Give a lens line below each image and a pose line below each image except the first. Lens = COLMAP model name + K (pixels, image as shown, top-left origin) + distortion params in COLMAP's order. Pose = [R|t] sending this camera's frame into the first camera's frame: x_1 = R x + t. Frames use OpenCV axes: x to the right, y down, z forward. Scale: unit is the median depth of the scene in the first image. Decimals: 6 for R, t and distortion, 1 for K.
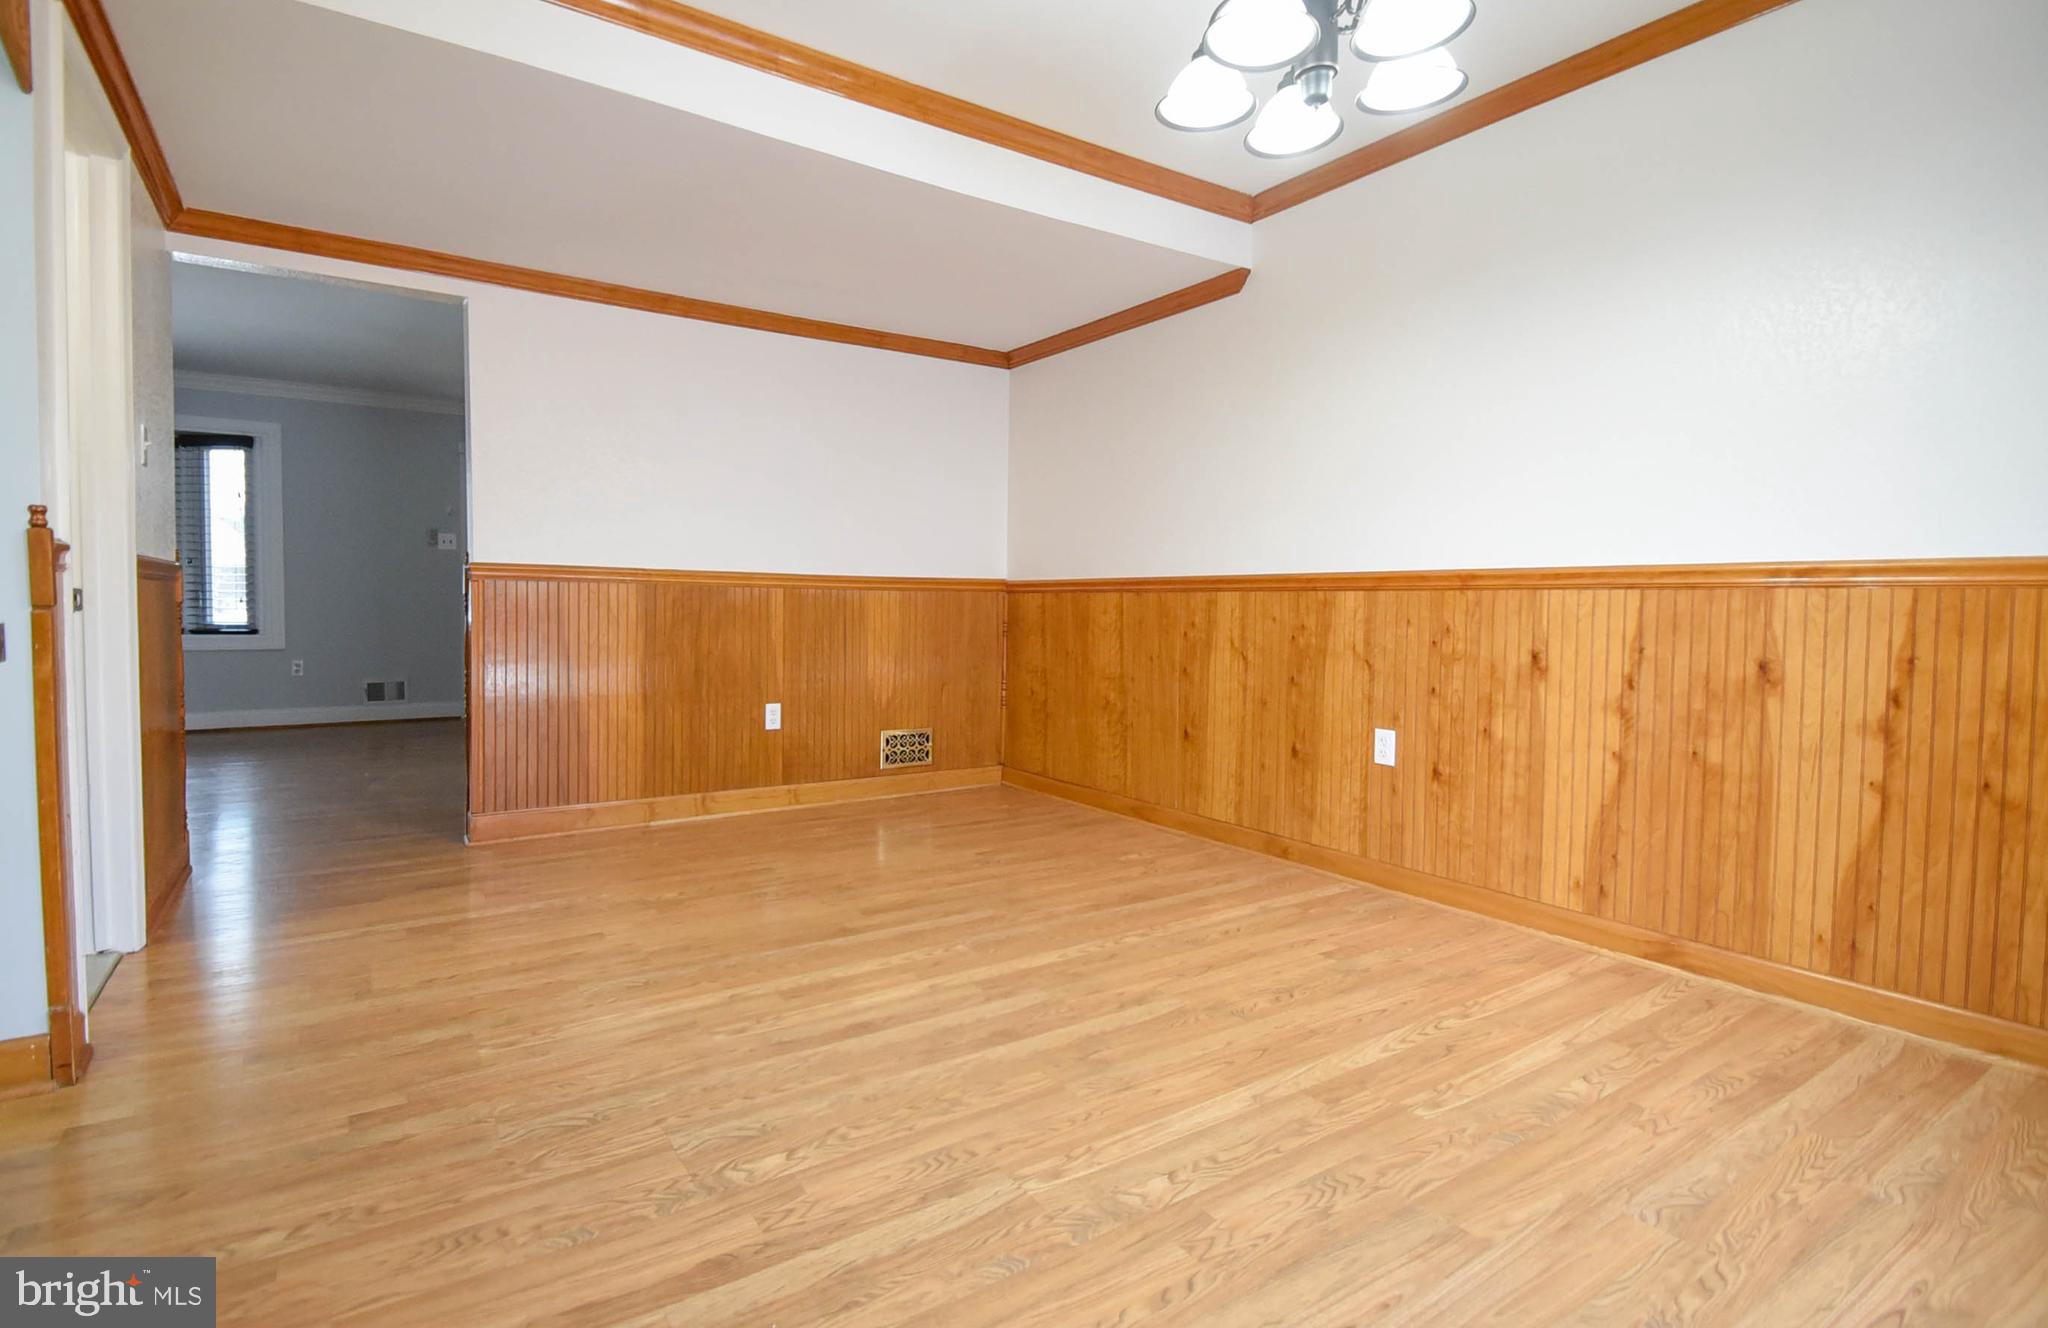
lens RADIAL K [[950.5, 0, 979.1], [0, 950.5, 637.3], [0, 0, 1]] dist [0.000381, -0.000213]
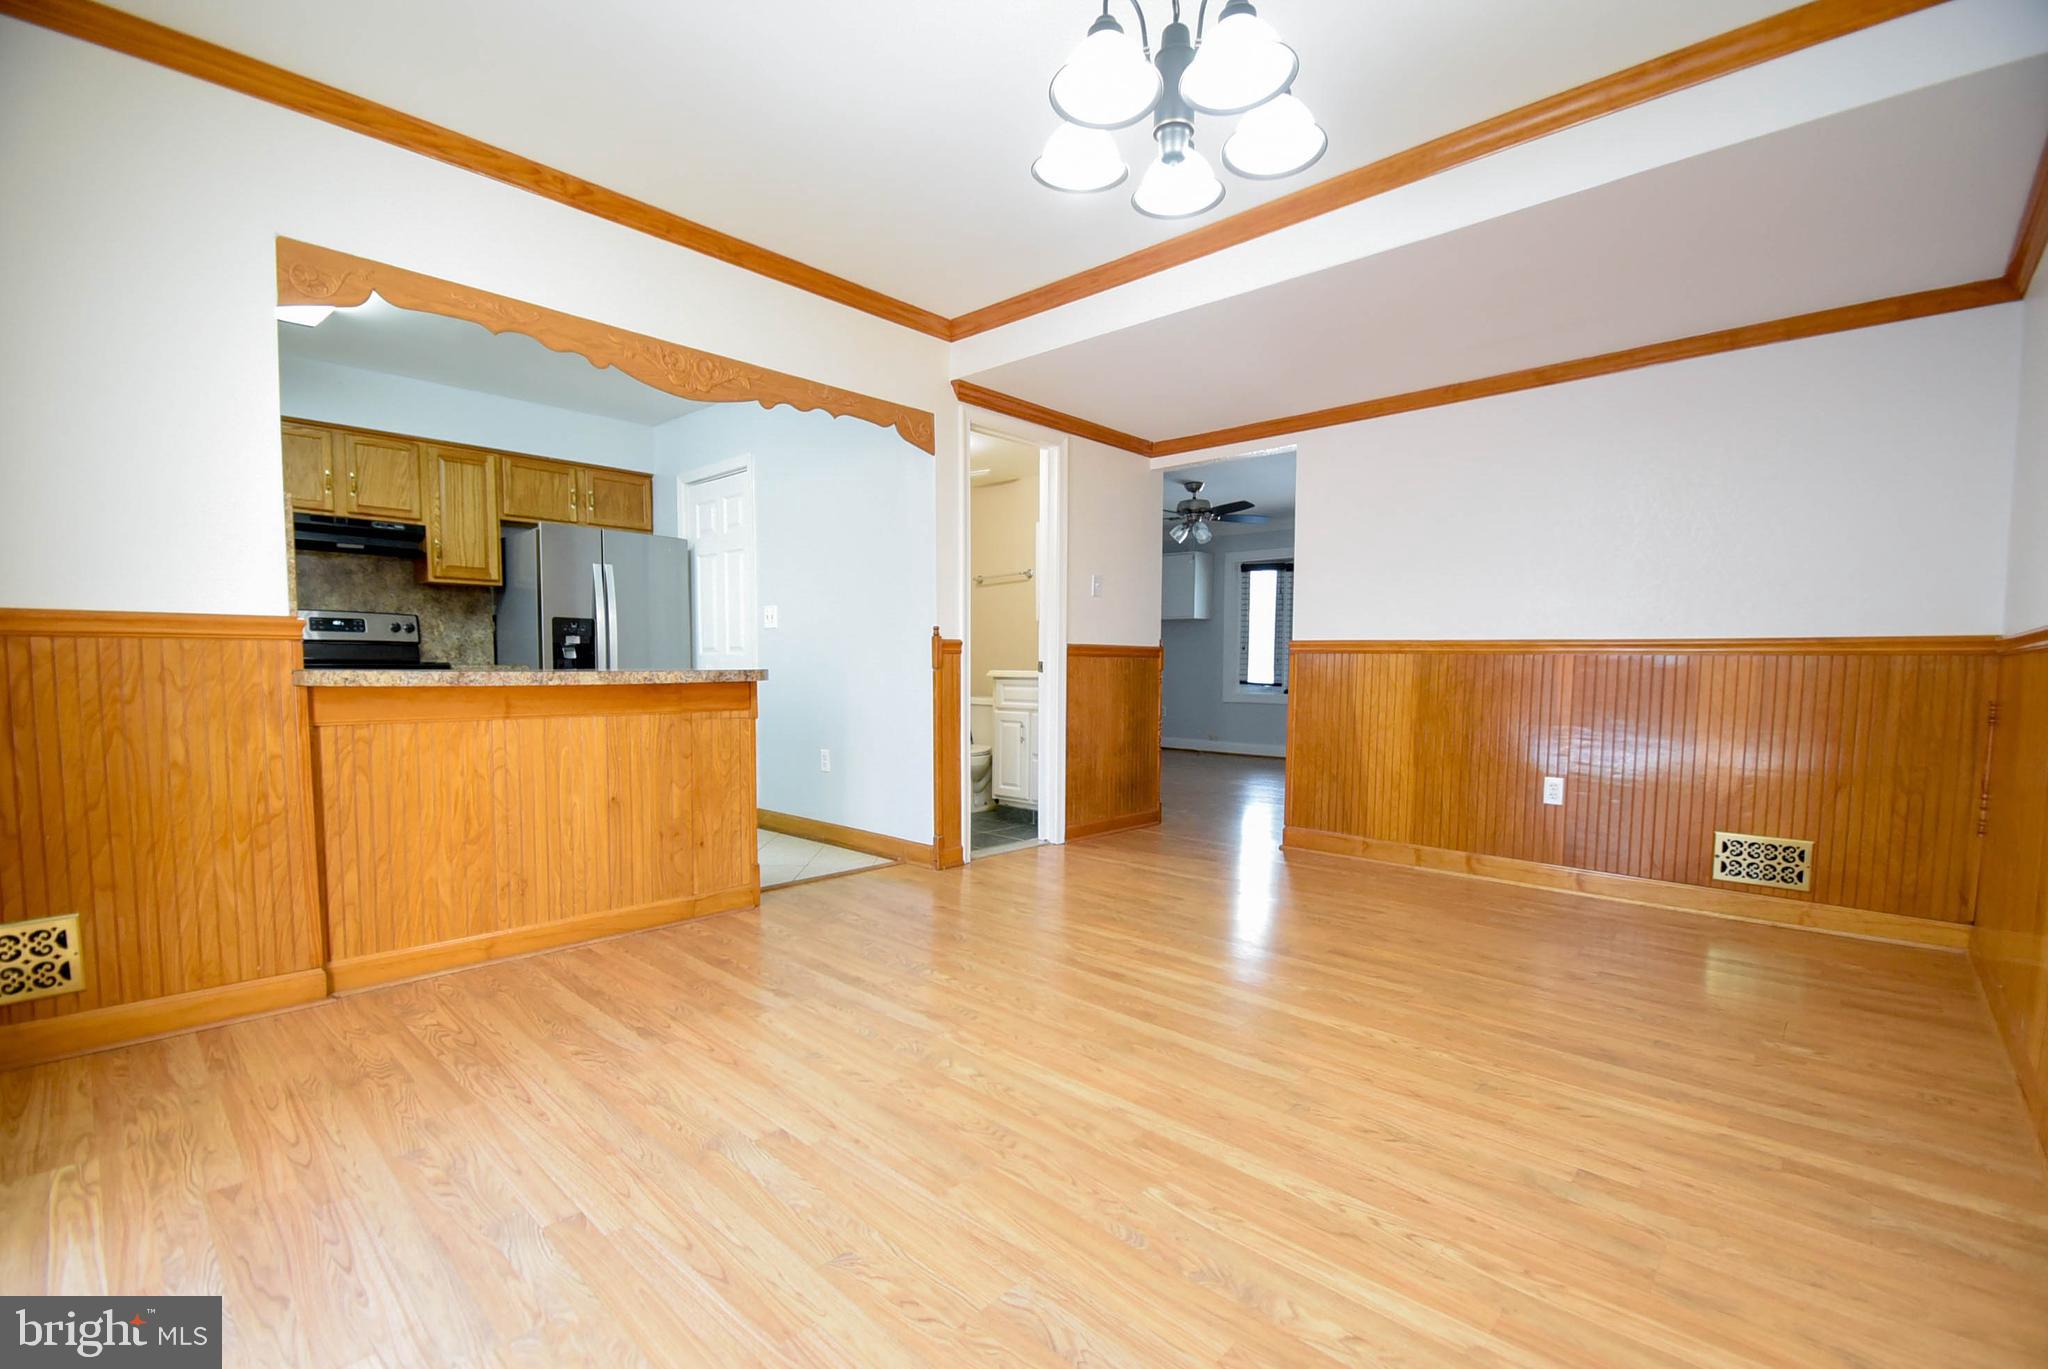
lens RADIAL K [[912.6, 0, 1019.8], [0, 912.6, 726.7], [0, 0, 1]] dist [0.021533, -0.020719]
pose [[0.242406, 0.057802, -0.968451, 0.759155], [-0.040349, 0.997961, 0.049463, -0.006224], [0.969335, 0.027086, 0.244244, 0.365659]]
